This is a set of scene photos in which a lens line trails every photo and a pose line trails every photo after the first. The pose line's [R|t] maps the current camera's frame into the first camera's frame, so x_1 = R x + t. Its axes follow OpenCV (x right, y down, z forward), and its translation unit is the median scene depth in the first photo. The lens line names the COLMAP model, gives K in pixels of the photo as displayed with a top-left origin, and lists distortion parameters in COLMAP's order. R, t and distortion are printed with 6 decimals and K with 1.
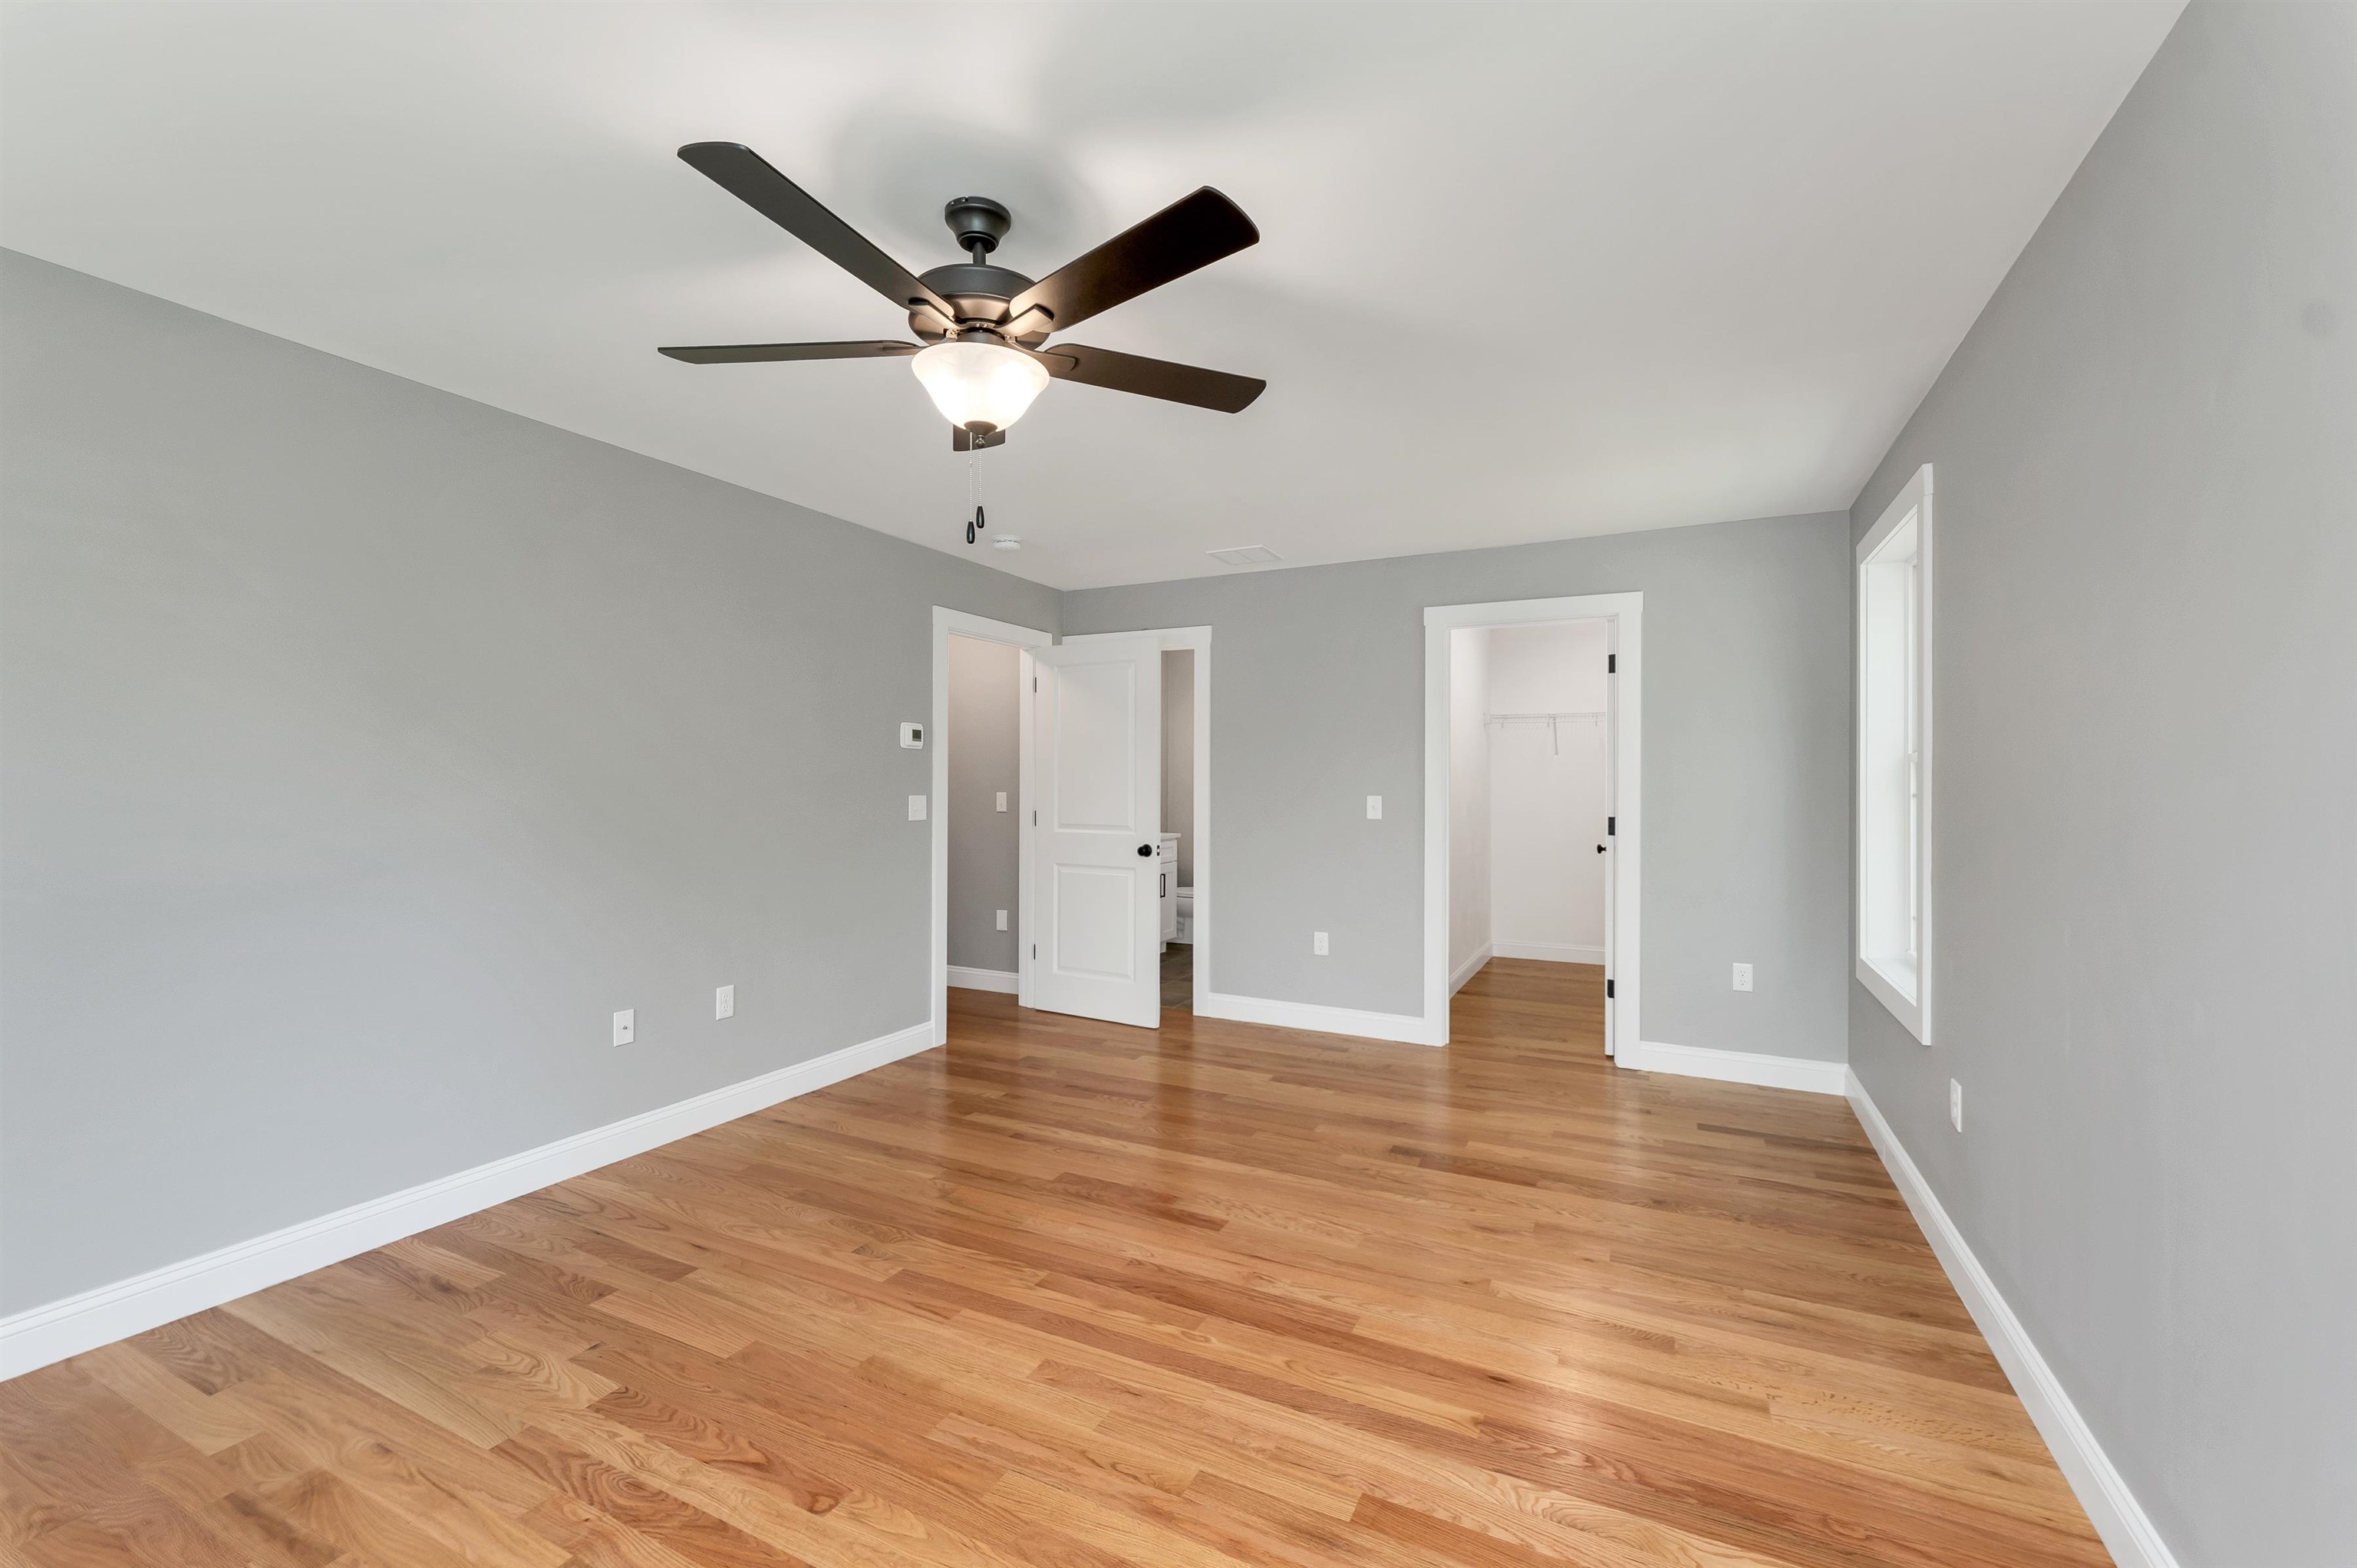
lens RADIAL K [[989.3, 0, 1178.5], [0, 989.3, 784.0], [0, 0, 1]] dist [0.001713, -0.000066]
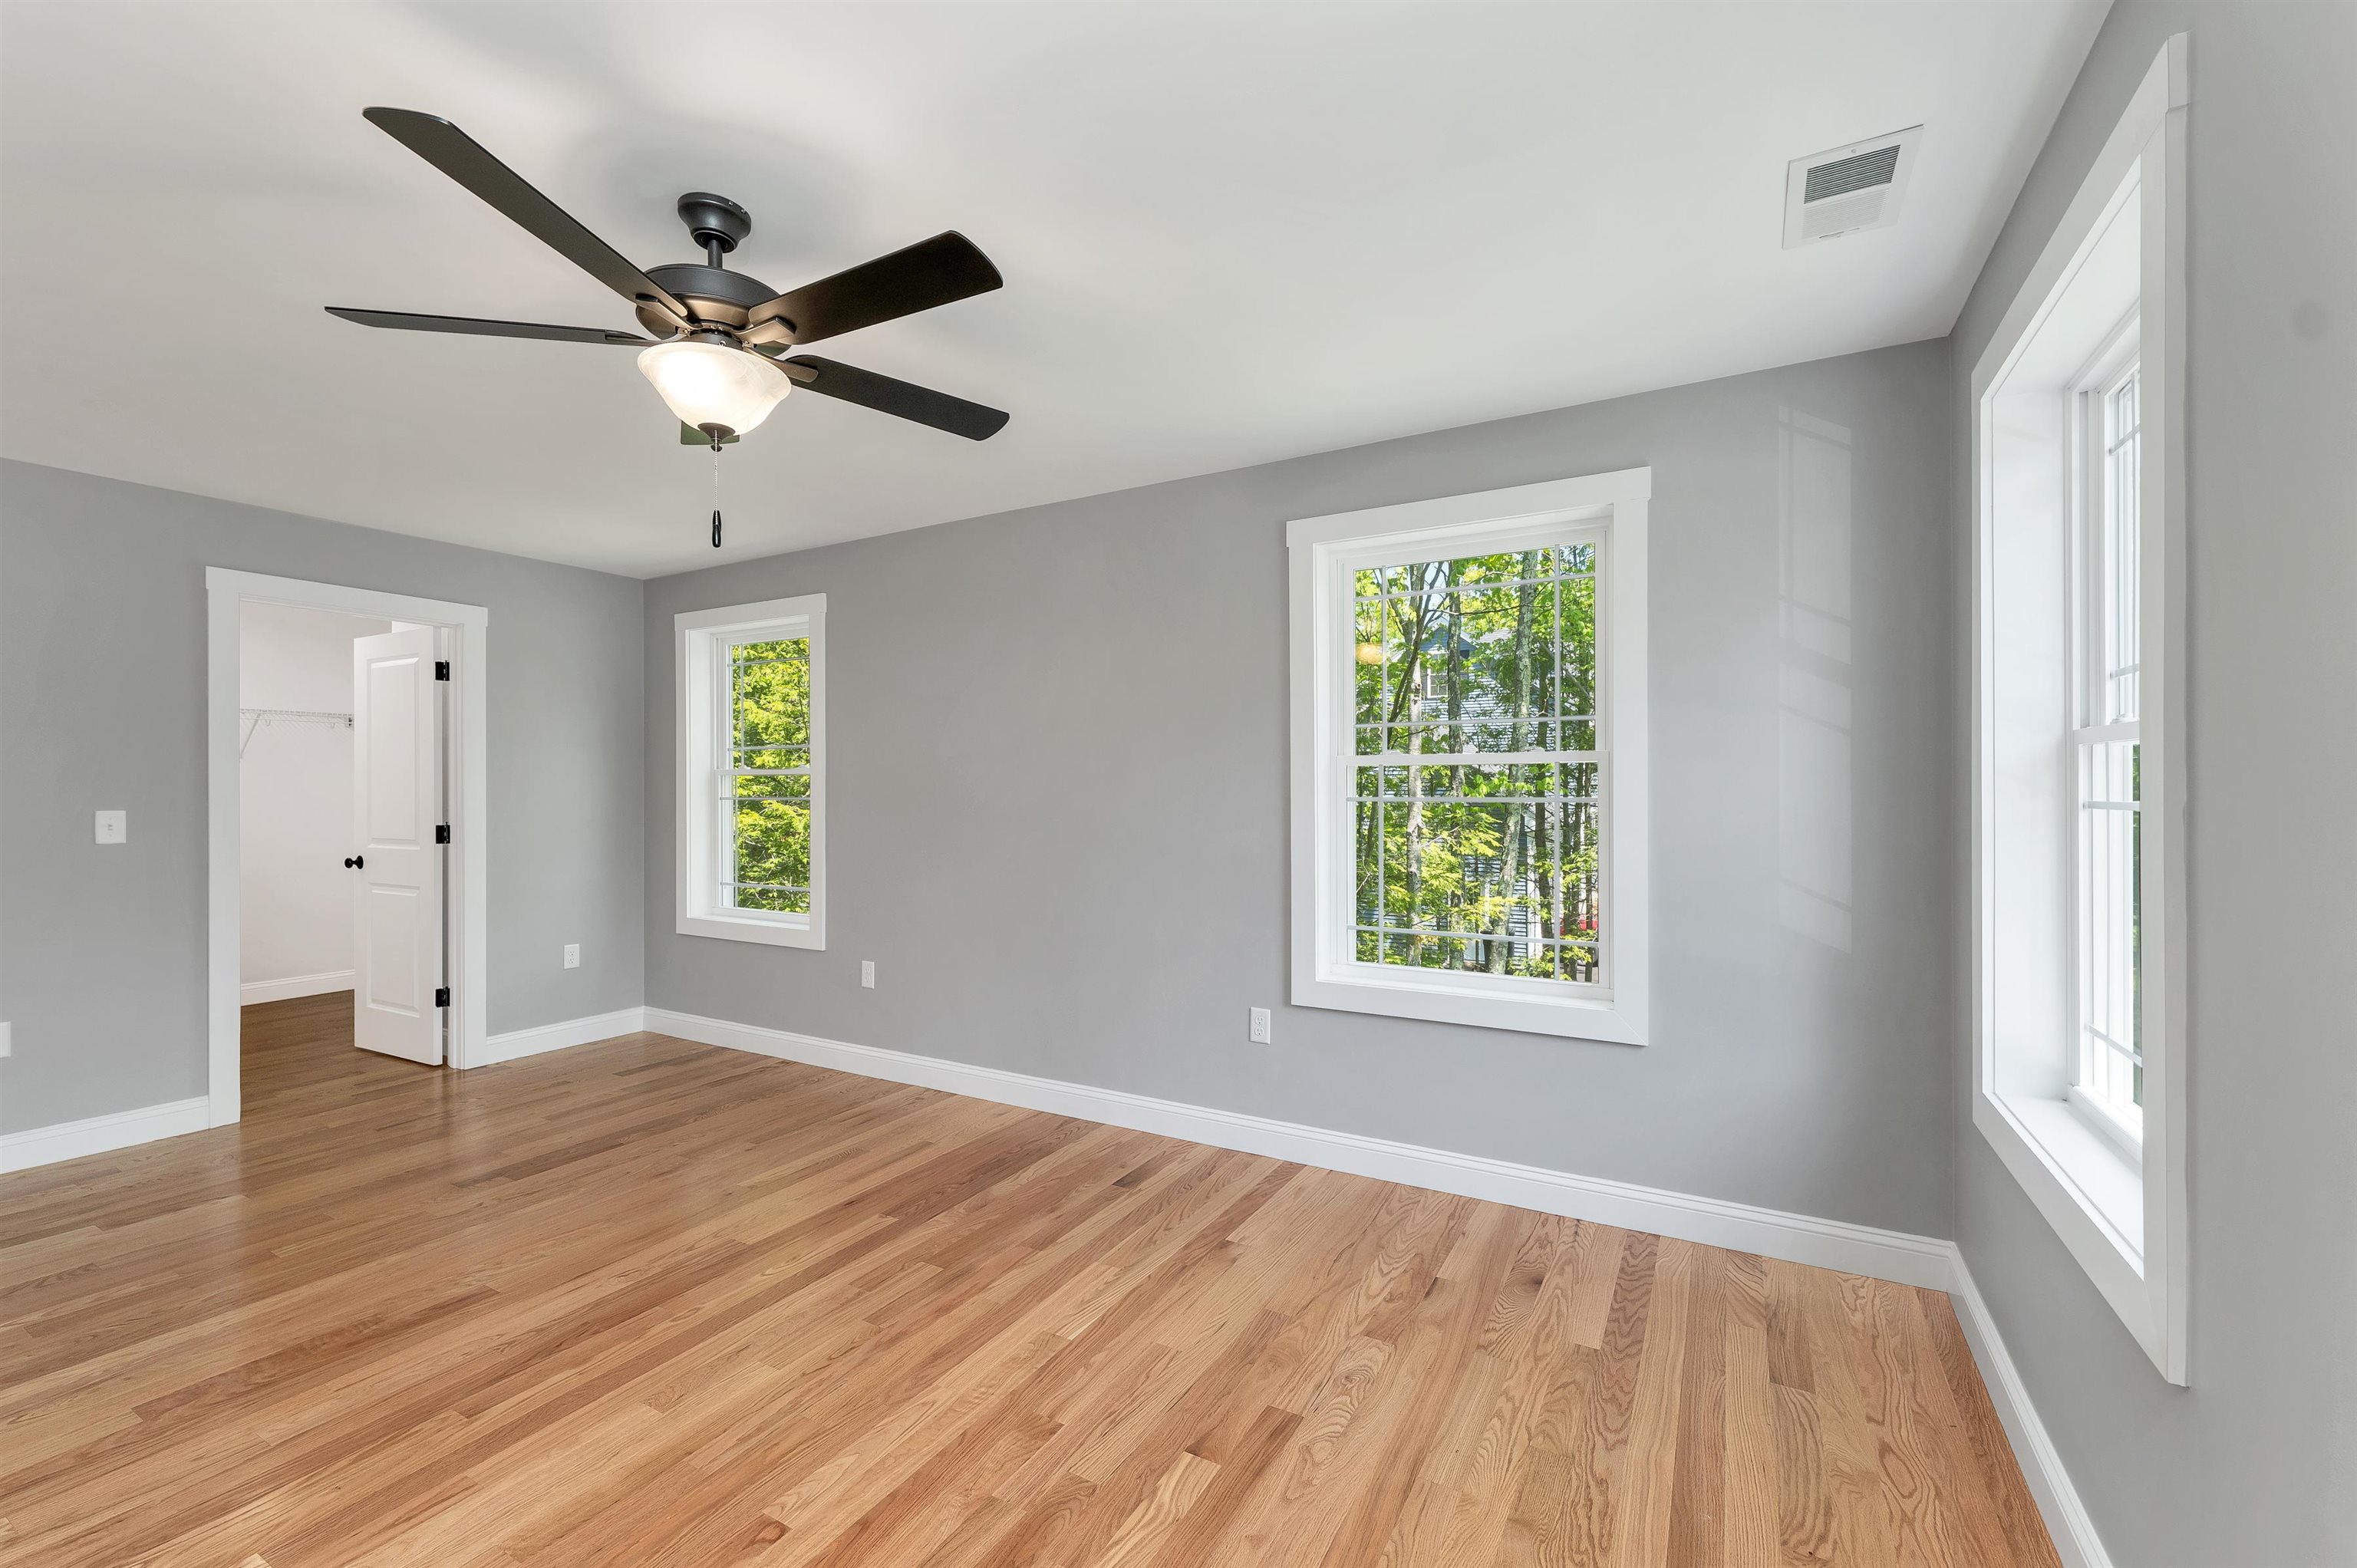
lens RADIAL K [[975.3, 0, 1168.1], [0, 975.3, 786.9], [0, 0, 1]] dist [-0.000105, 0.000296]
pose [[0.050517, -0.000594, 0.998723, -0.879919], [0.007935, 0.999968, 0.000193, 0.001409], [-0.998692, 0.007915, 0.050520, 0.383119]]
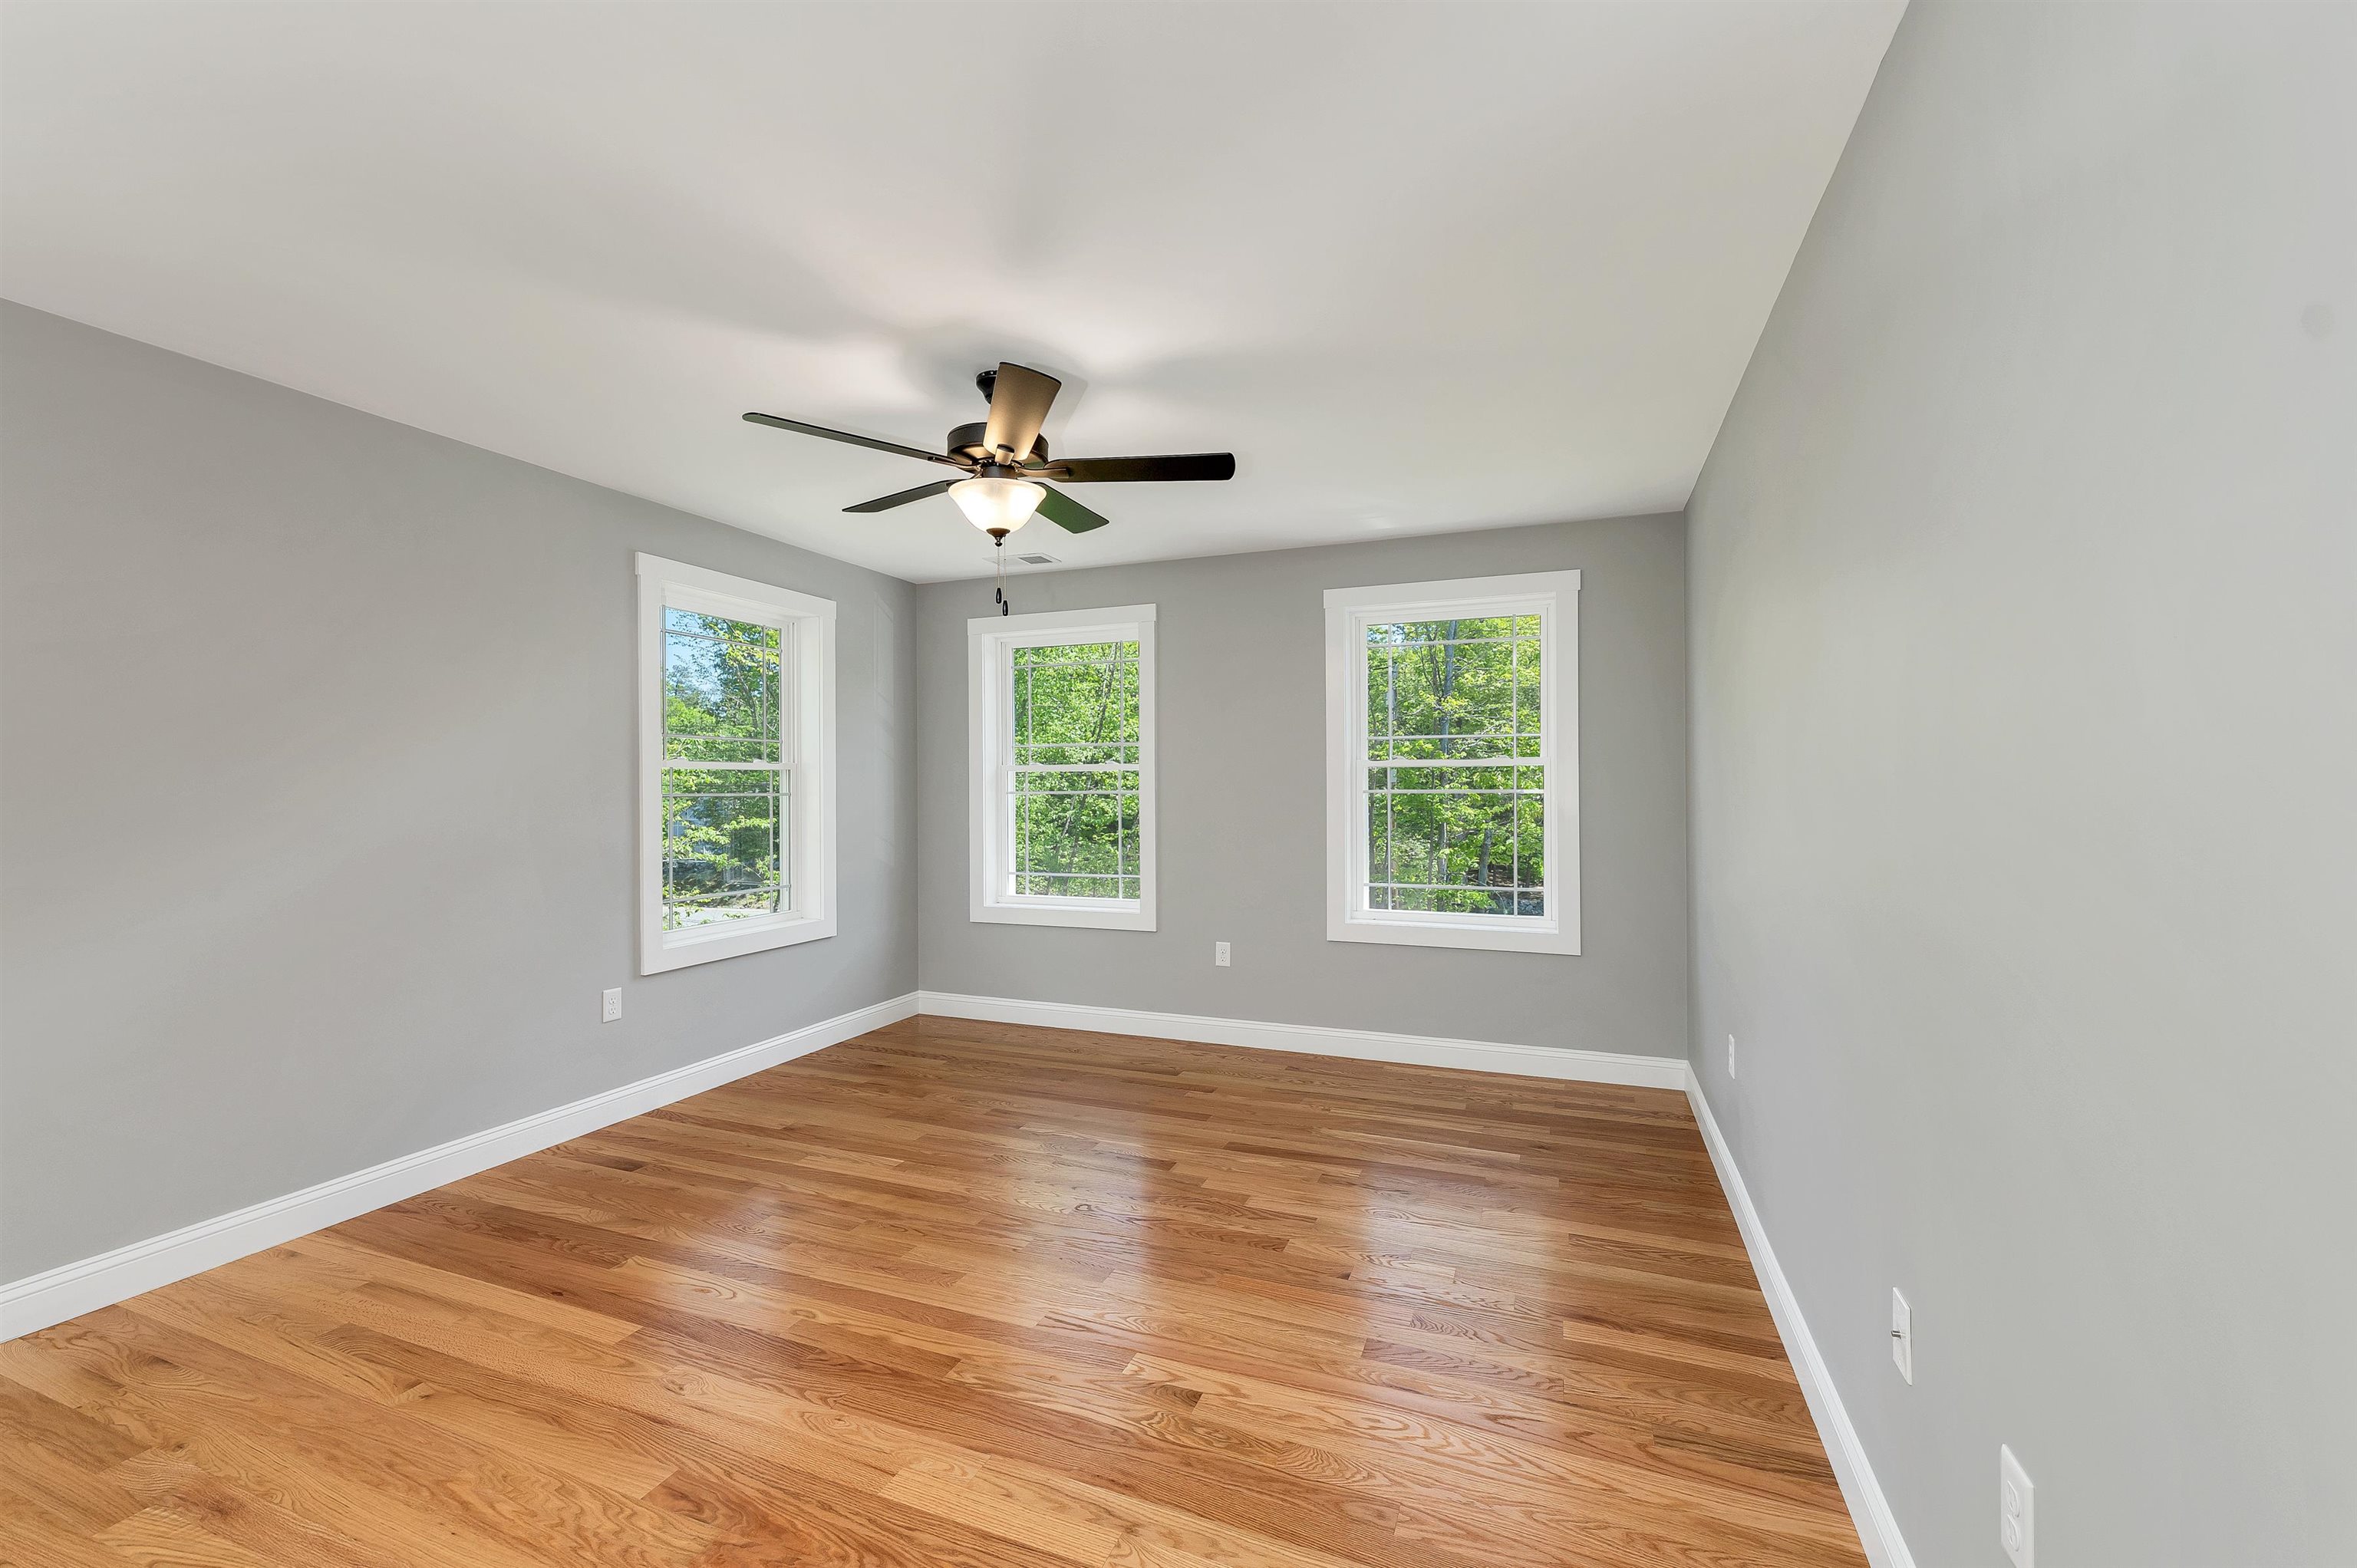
lens RADIAL K [[946.7, 0, 1178.5], [0, 946.7, 784.0], [0, 0, 1]] dist [0.001375, 0.000035]
pose [[-0.996352, 0.001489, -0.085322, -0.259483], [0.001082, 0.999988, 0.004816, -0.005312], [0.085328, 0.004706, -0.996342, 1.800009]]
